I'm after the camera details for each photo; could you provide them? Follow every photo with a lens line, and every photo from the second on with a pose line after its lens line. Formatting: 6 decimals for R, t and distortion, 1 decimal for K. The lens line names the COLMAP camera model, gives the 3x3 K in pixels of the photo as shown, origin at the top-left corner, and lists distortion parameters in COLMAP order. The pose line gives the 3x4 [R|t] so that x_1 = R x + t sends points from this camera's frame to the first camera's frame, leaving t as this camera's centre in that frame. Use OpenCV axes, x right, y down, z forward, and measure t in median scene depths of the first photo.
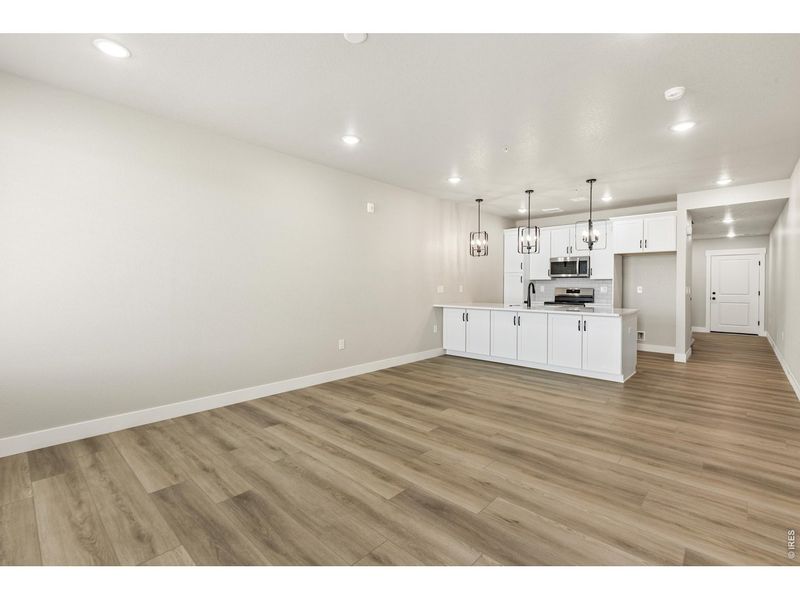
lens RADIAL K [[365.9, 0, 400.0], [0, 365.9, 300.0], [0, 0, 1]] dist [0.009277, -0.000255]
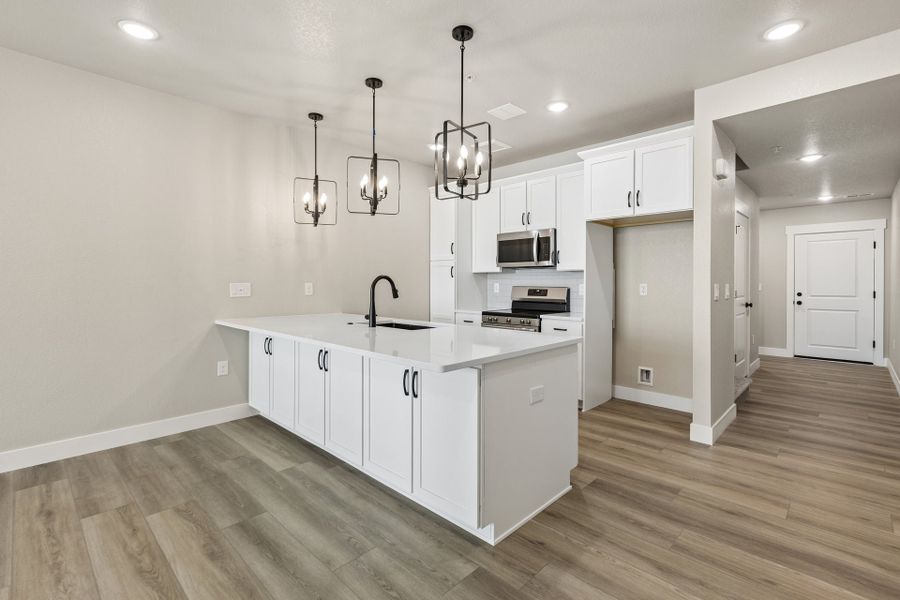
lens RADIAL K [[411.1, 0, 453.1], [0, 411.1, 298.2], [0, 0, 1]] dist [0.014964, 0.000113]
pose [[0.999763, -0.000993, -0.021727, 0.375943], [0.000910, 0.999992, -0.003845, -0.013287], [0.021730, 0.003824, 0.999757, 0.379619]]
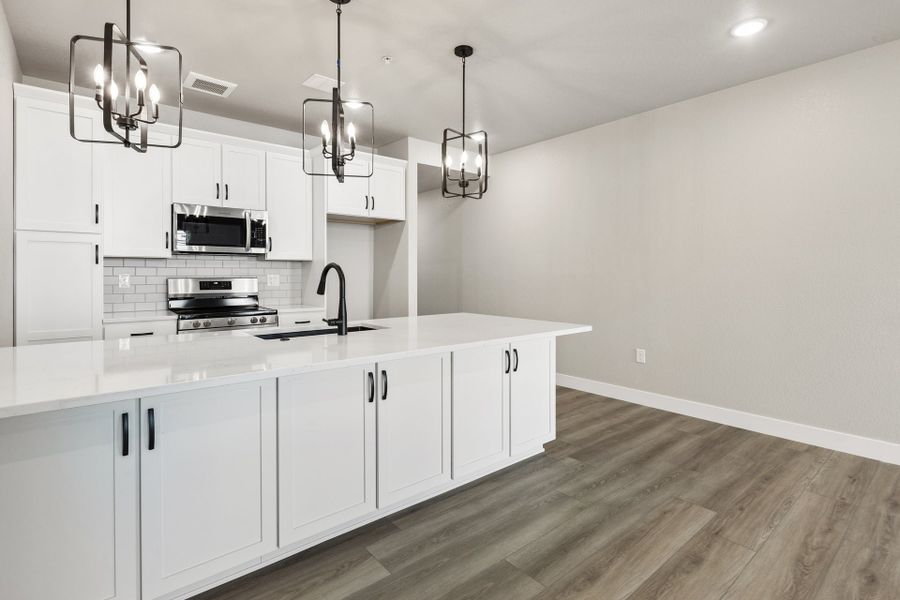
lens RADIAL K [[428.4, 0, 457.0], [0, 428.4, 301.9], [0, 0, 1]] dist [0.000338, 0.000001]
pose [[0.129197, -0.068959, 0.989218, -0.017977], [0.037017, 0.997219, 0.064682, -0.028090], [-0.990928, 0.028261, 0.131391, 0.675471]]
